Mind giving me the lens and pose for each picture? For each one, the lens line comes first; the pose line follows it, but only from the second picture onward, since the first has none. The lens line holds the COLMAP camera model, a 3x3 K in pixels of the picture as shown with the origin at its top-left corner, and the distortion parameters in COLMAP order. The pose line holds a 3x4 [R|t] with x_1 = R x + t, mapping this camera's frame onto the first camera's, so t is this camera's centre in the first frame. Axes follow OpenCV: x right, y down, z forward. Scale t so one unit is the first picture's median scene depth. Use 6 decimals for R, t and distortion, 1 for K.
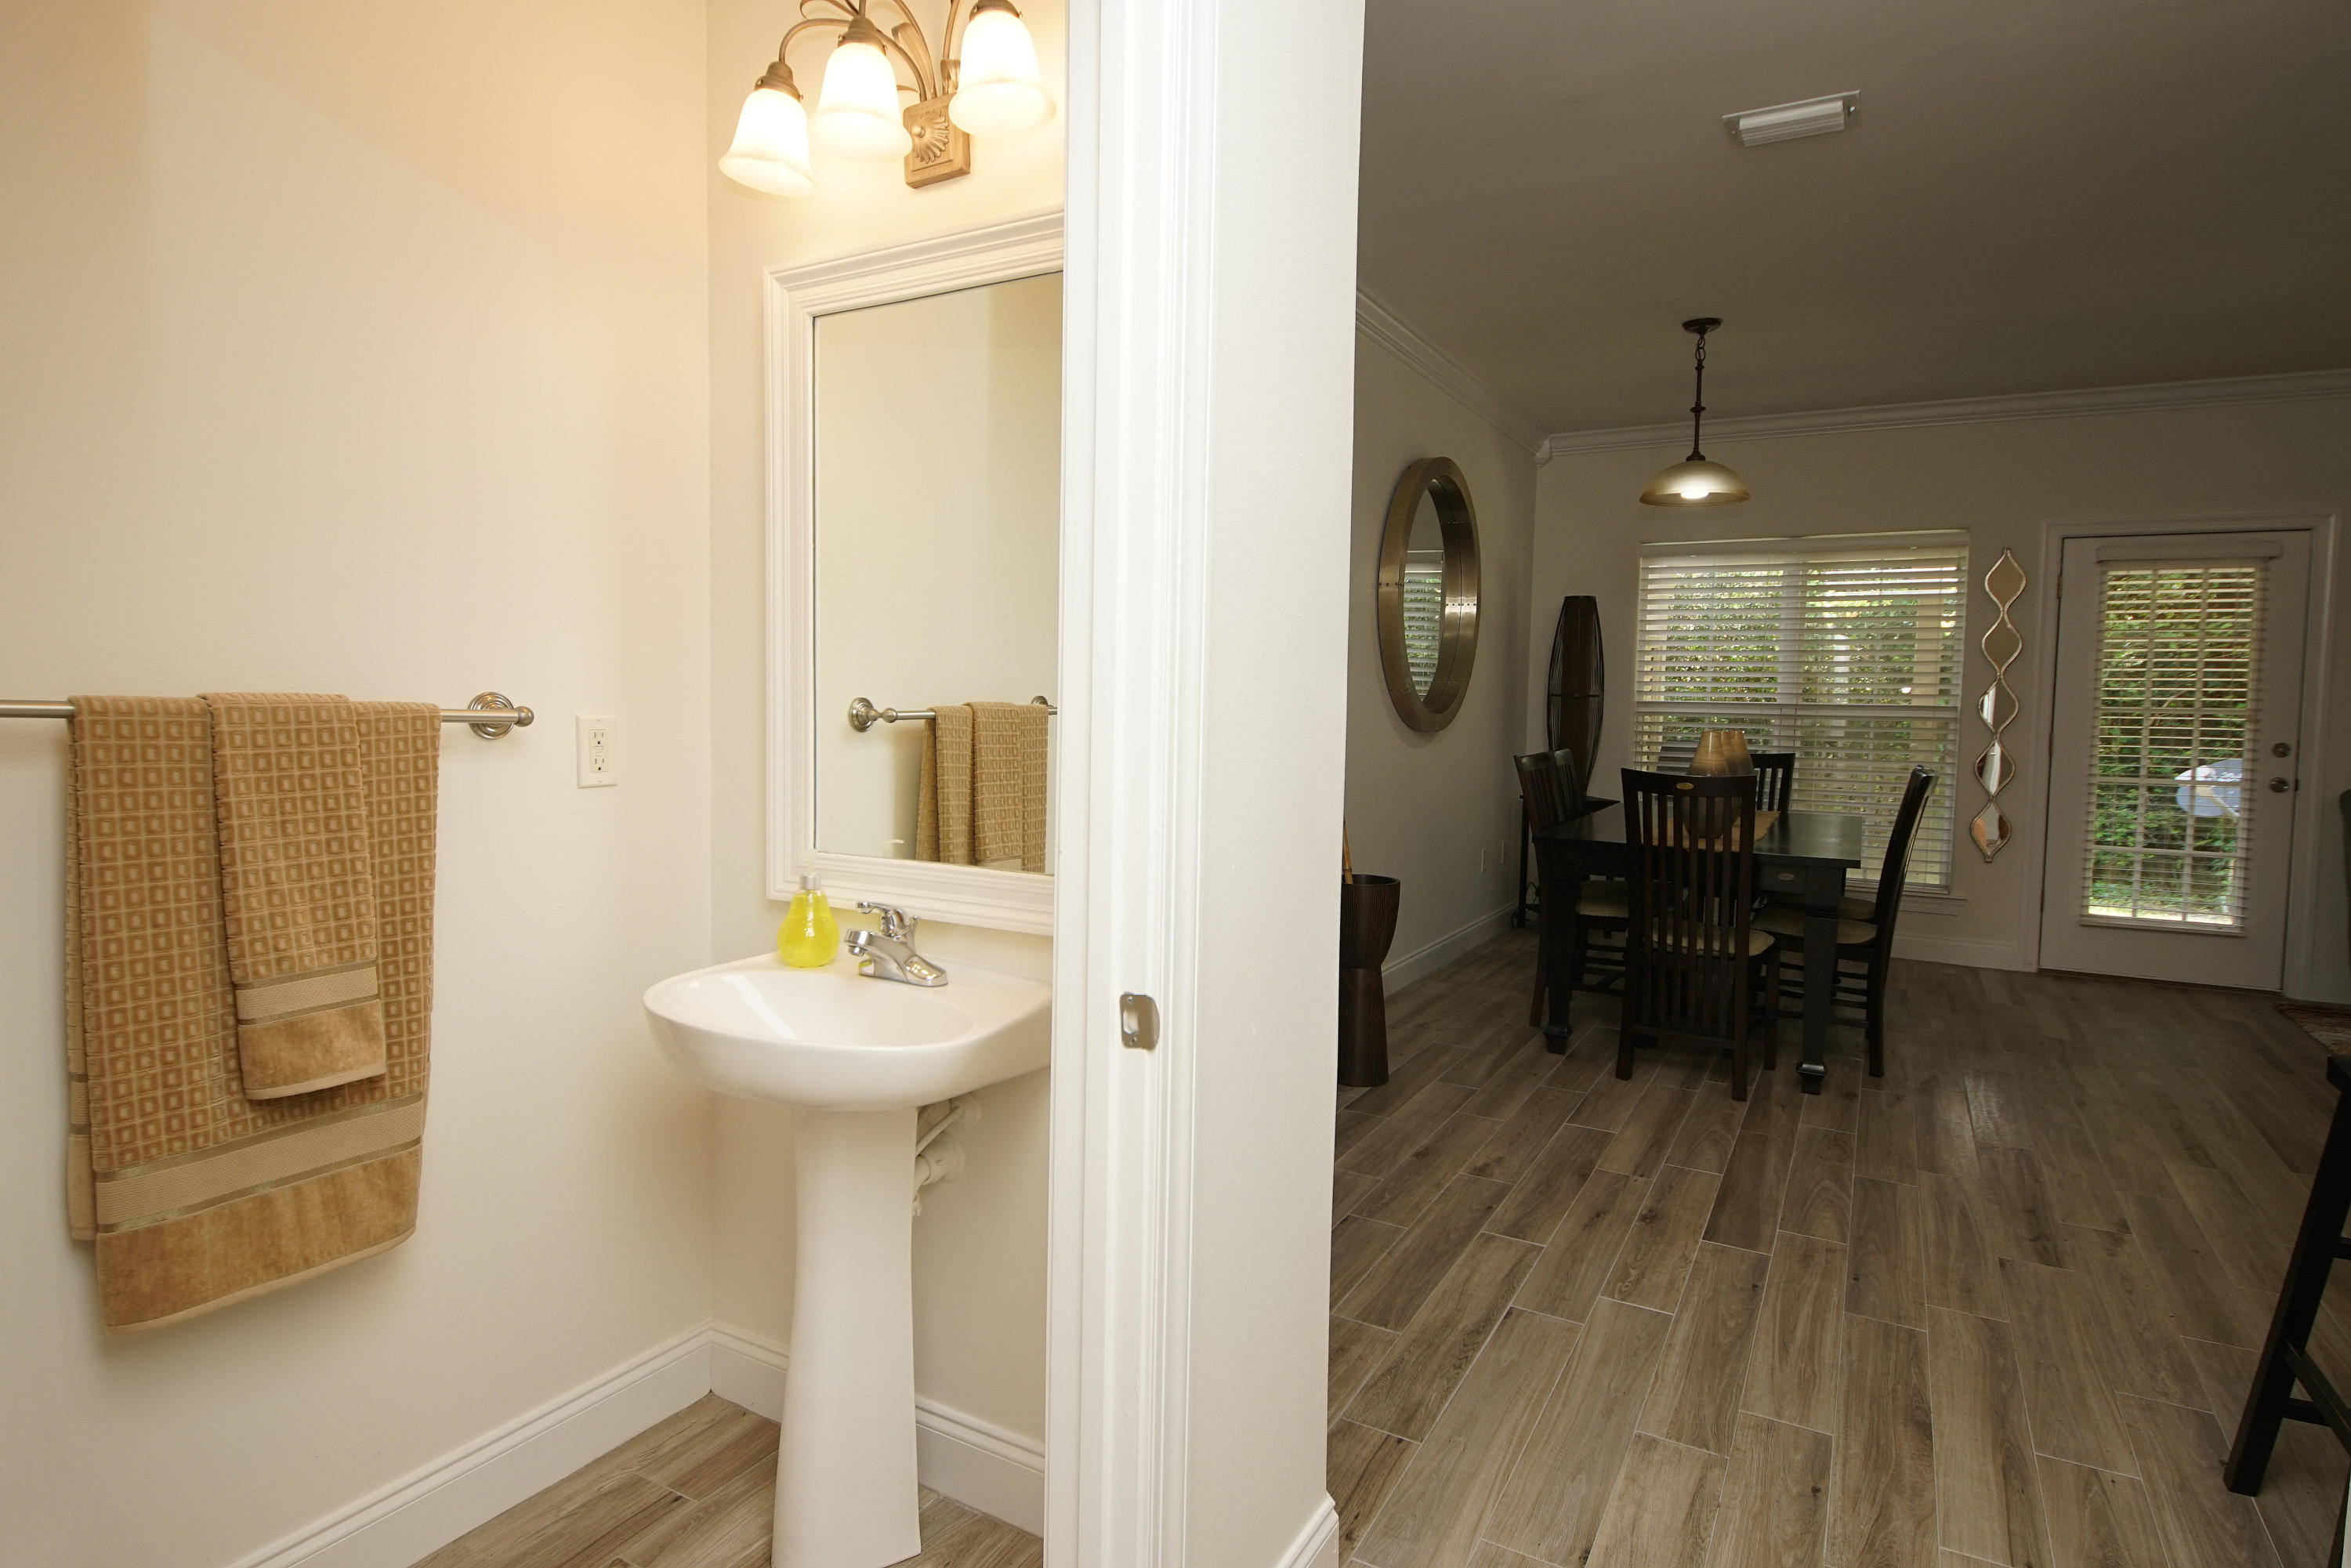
lens RADIAL K [[1252.8, 0, 1154.8], [0, 1252.8, 768.6], [0, 0, 1]] dist [0.026765, -0.034849]
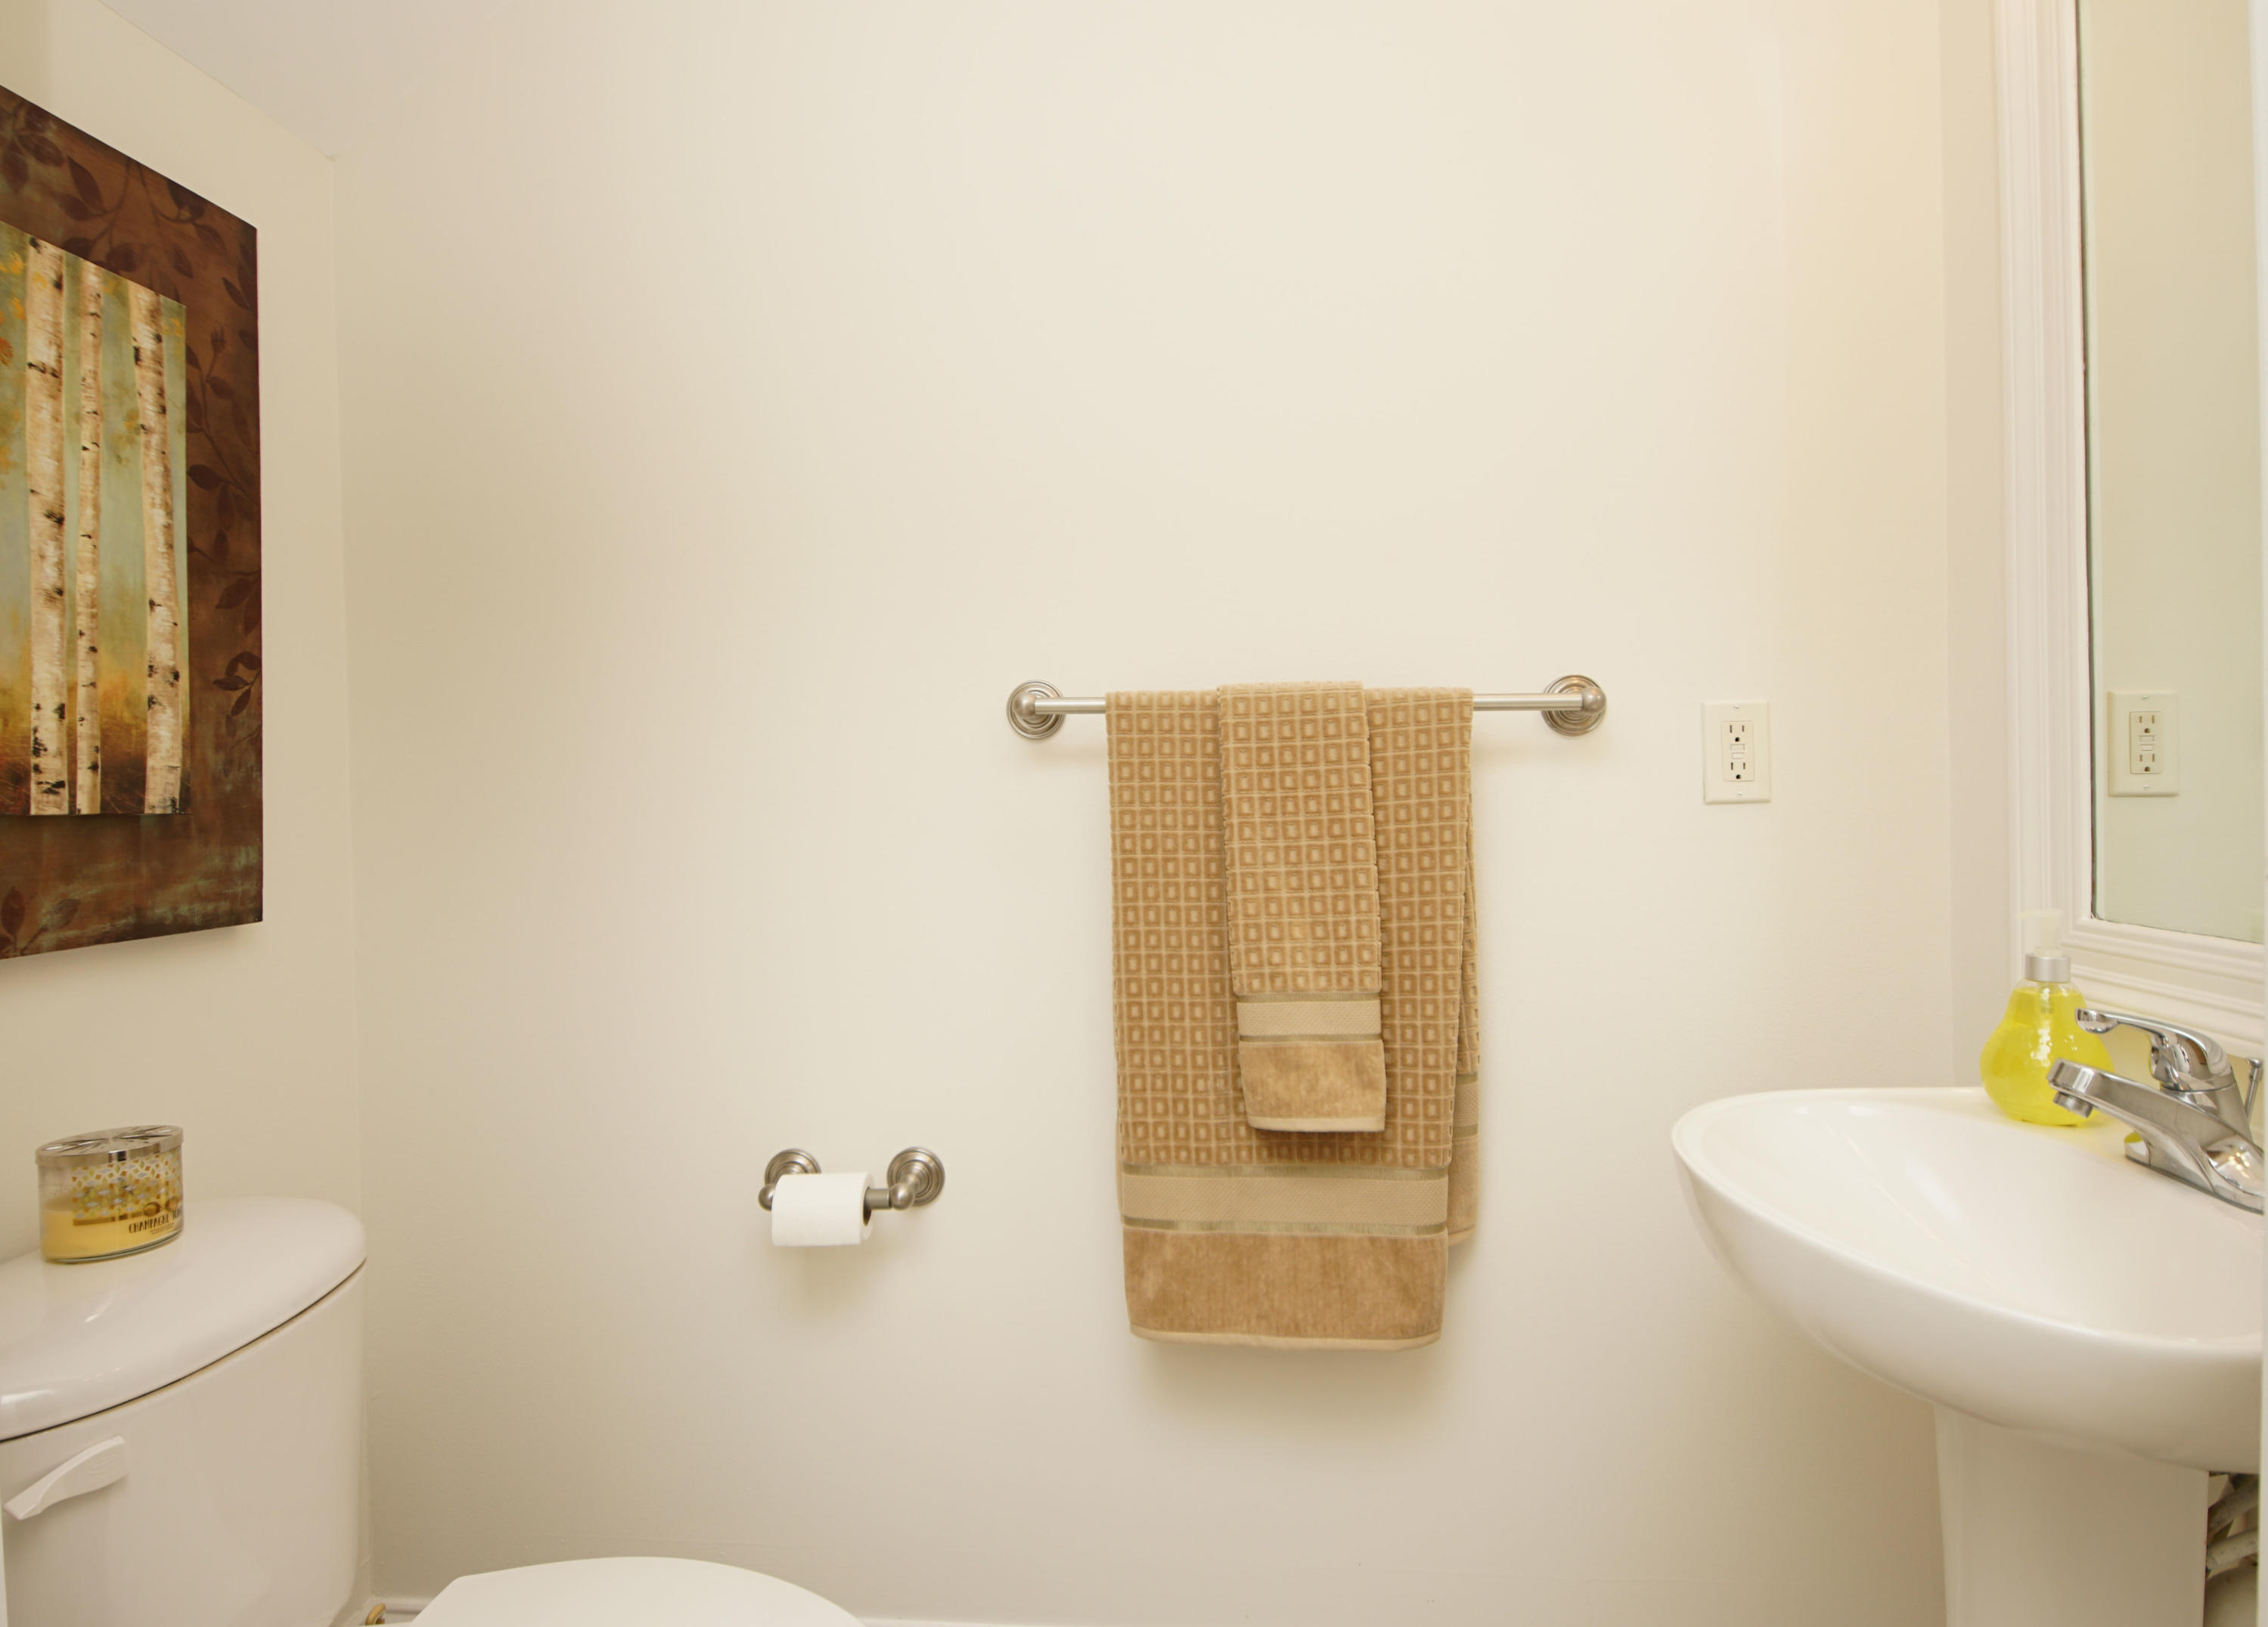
lens RADIAL K [[1282.6, 0, 1096.1], [0, 1282.6, 794.3], [0, 0, 1]] dist [0.000004, -0.000128]
pose [[0.399132, -0.023086, -0.916603, 0.092403], [-0.024637, 0.999052, -0.035890, 0.056208], [0.916562, 0.036908, 0.398185, 0.492360]]
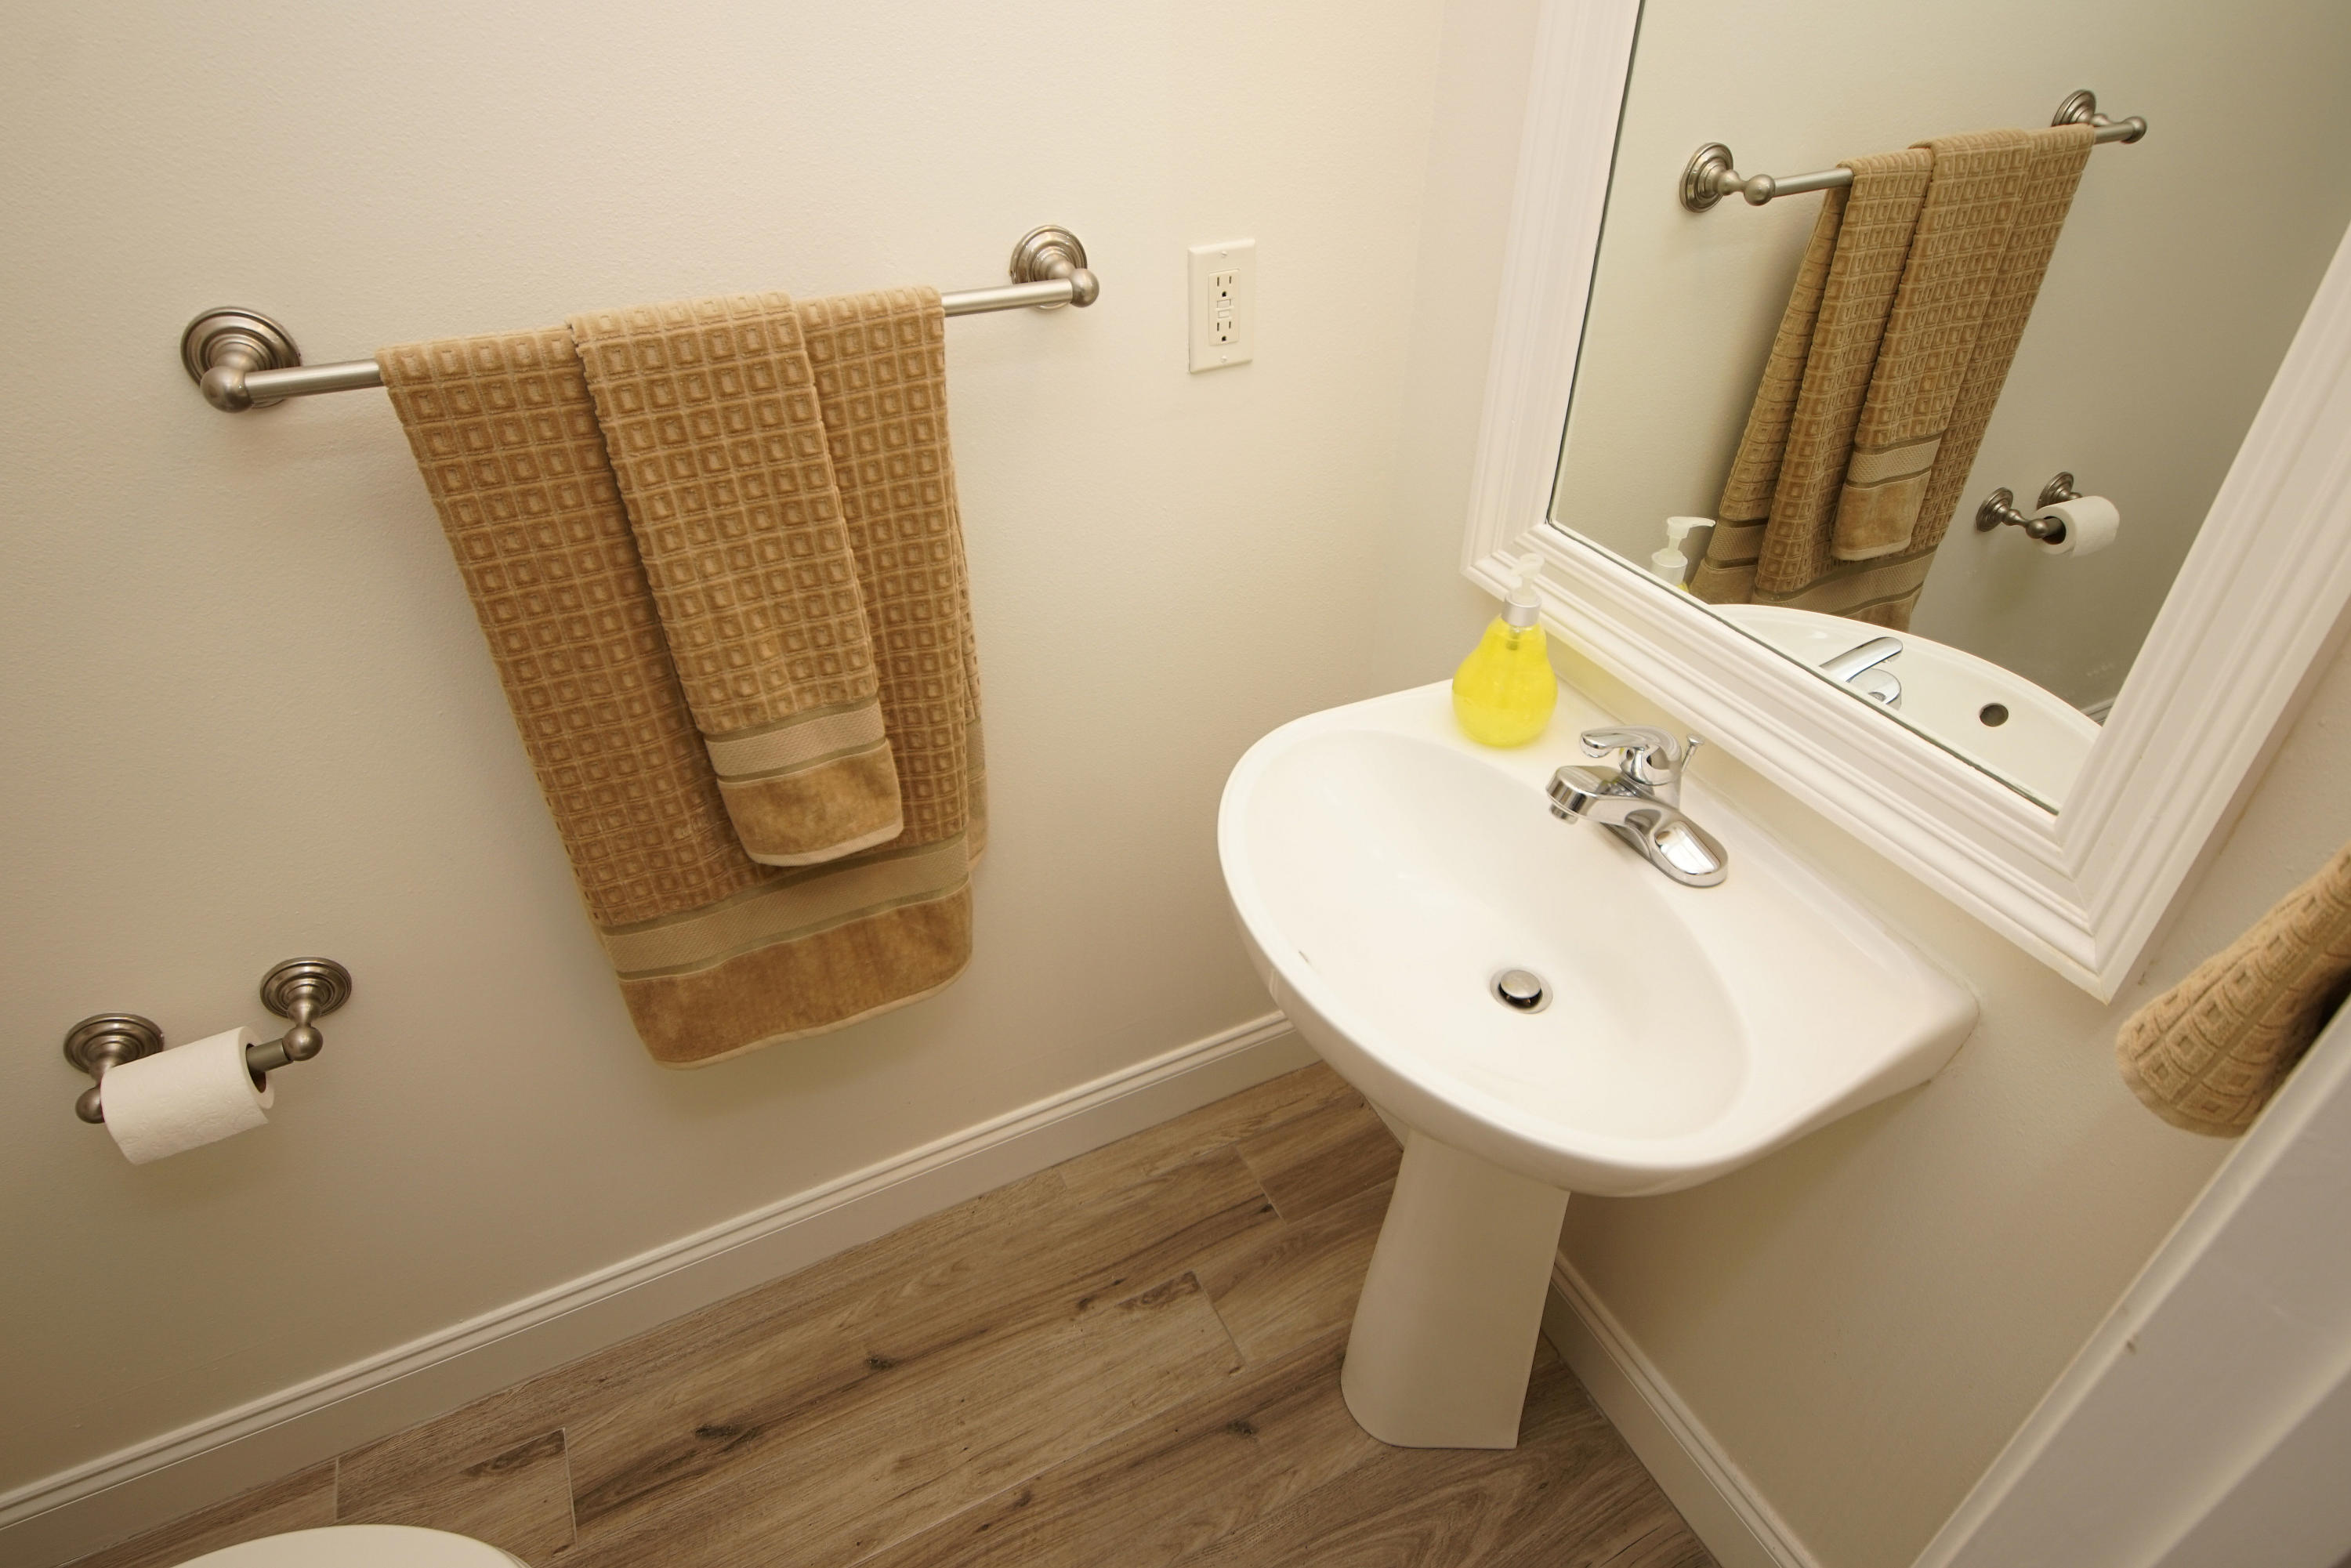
lens RADIAL K [[1255.9, 0, 1150.9], [0, 1255.9, 771.6], [0, 0, 1]] dist [0.029654, -0.026142]
pose [[0.824685, 0.305263, -0.476140, -0.147202], [-0.002383, 0.843711, 0.536793, -0.193153], [0.565587, -0.441550, 0.696523, 0.588599]]
